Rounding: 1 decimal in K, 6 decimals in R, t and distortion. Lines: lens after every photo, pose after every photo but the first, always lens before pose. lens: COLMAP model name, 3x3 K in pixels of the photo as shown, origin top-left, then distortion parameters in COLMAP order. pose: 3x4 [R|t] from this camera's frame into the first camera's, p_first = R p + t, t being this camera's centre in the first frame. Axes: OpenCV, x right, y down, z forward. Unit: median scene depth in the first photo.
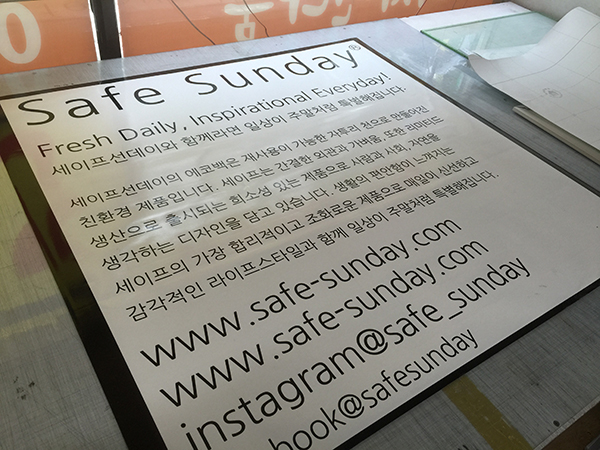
lens RADIAL K [[513.6, 0, 300.0], [0, 513.6, 225.0], [0, 0, 1]] dist [0.062573, -0.075939]
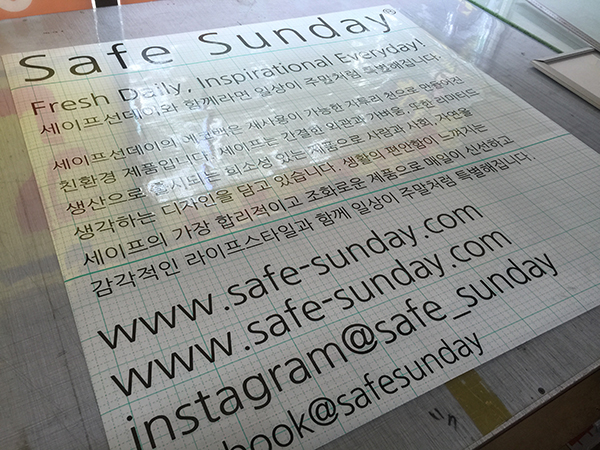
lens RADIAL K [[513.6, 0, 300.0], [0, 513.6, 225.0], [0, 0, 1]] dist [0.062573, -0.075939]
pose [[0.994262, 0.060109, -0.088485, 0.086504], [-0.055799, 0.997169, 0.050396, -0.005398], [0.091264, -0.045169, 0.994802, 0.100155]]
